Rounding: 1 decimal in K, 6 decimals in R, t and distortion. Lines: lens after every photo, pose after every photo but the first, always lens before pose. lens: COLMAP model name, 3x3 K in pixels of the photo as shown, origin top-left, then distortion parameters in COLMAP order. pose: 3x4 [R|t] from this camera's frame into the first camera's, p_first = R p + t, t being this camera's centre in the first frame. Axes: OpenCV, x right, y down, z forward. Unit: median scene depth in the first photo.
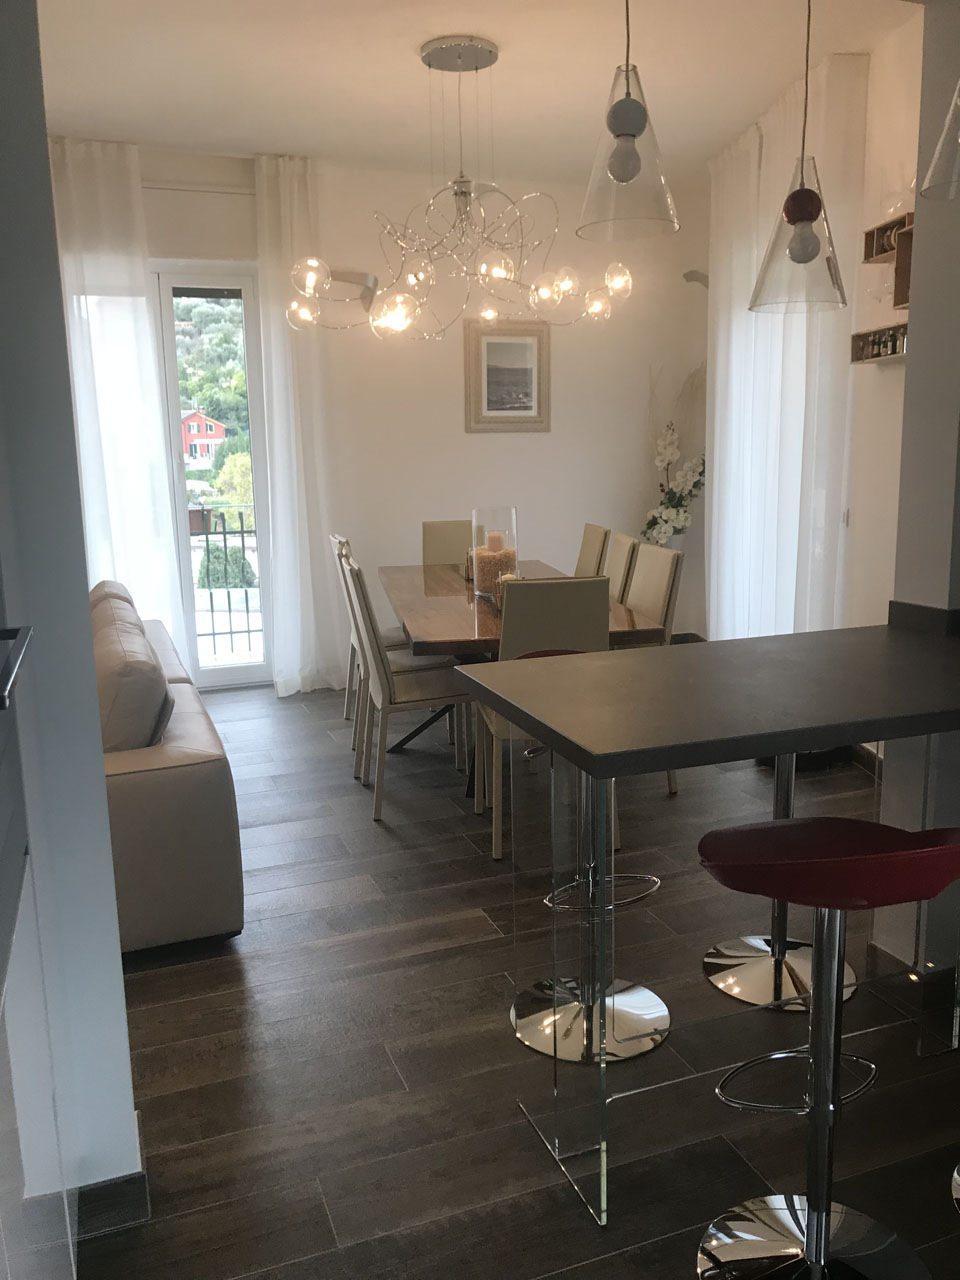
lens RADIAL K [[1063.8, 0, 480.0], [0, 1063.8, 640.0], [0, 0, 1]] dist [0.012832, 0.002744]
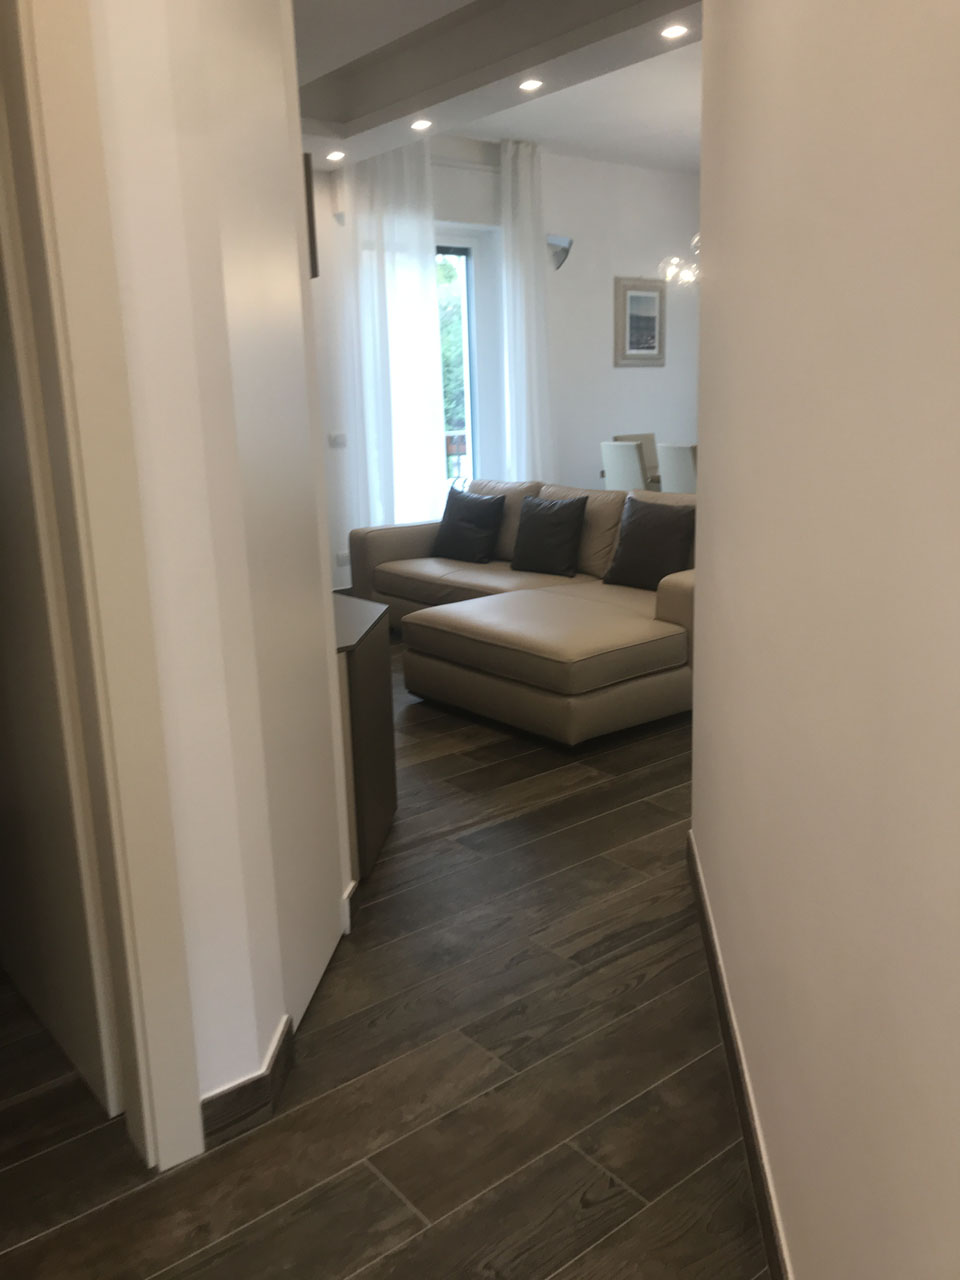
lens RADIAL K [[1080.6, 0, 480.0], [0, 1080.6, 640.0], [0, 0, 1]] dist [-0.000193, 0.015326]
pose [[0.949577, -0.079906, 0.303182, -0.582422], [0.070295, 0.996620, 0.042500, 0.062846], [-0.305553, -0.019045, 0.951984, -0.181107]]
